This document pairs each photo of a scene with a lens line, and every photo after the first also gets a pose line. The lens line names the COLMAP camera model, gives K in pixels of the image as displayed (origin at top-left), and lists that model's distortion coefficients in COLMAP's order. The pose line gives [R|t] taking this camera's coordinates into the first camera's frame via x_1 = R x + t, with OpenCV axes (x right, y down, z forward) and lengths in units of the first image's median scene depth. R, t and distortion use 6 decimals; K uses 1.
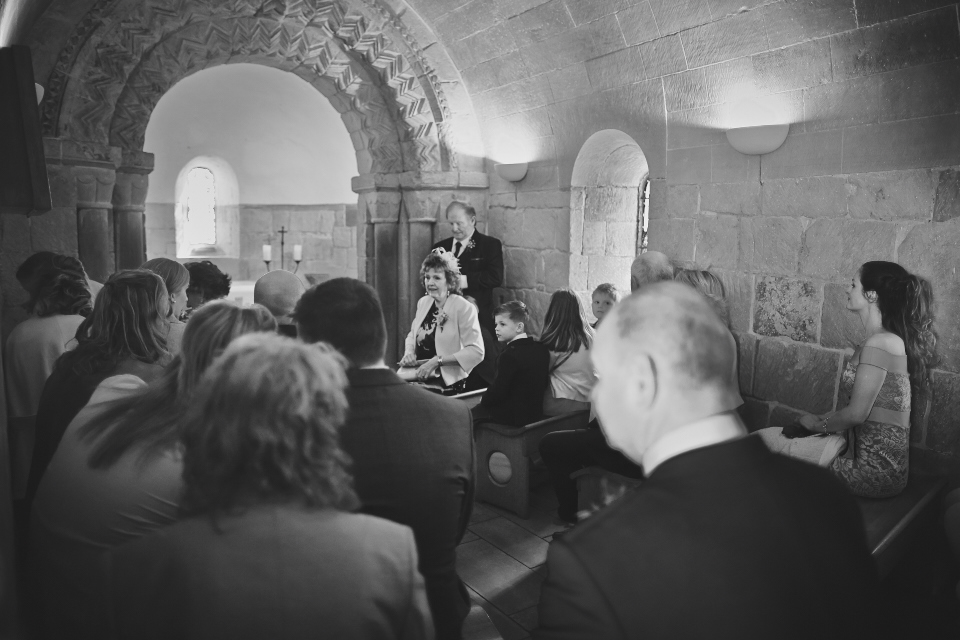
lens RADIAL K [[654.6, 0, 477.2], [0, 654.6, 316.0], [0, 0, 1]] dist [-0.052586, 0.048828]
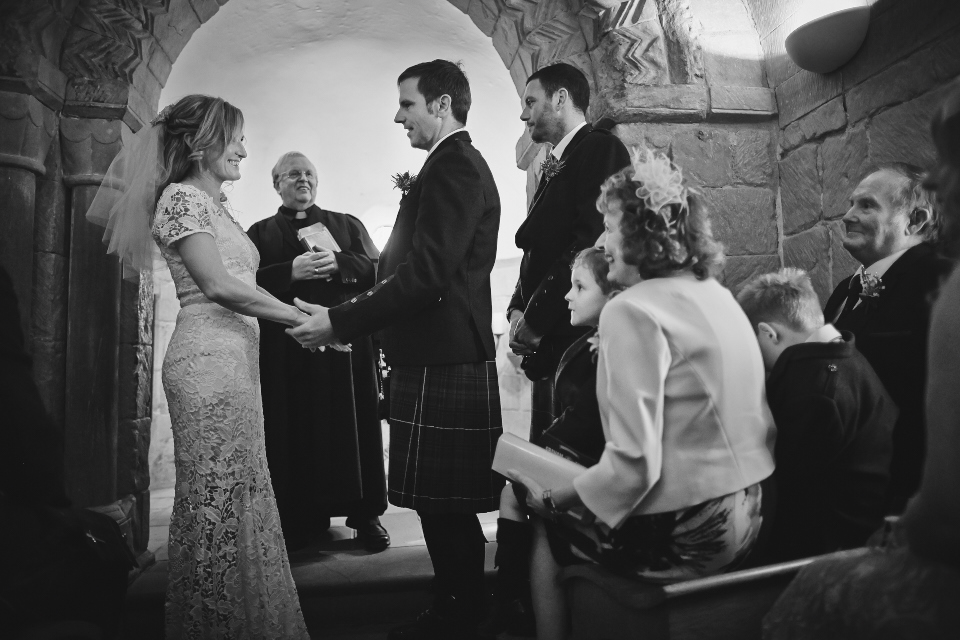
lens RADIAL K [[654.6, 0, 477.2], [0, 654.6, 316.0], [0, 0, 1]] dist [-0.052586, 0.048828]
pose [[0.908538, -0.061917, -0.413188, 0.005606], [-0.014604, 0.983647, -0.179512, 0.051242], [0.417546, 0.169128, 0.892777, 0.649405]]
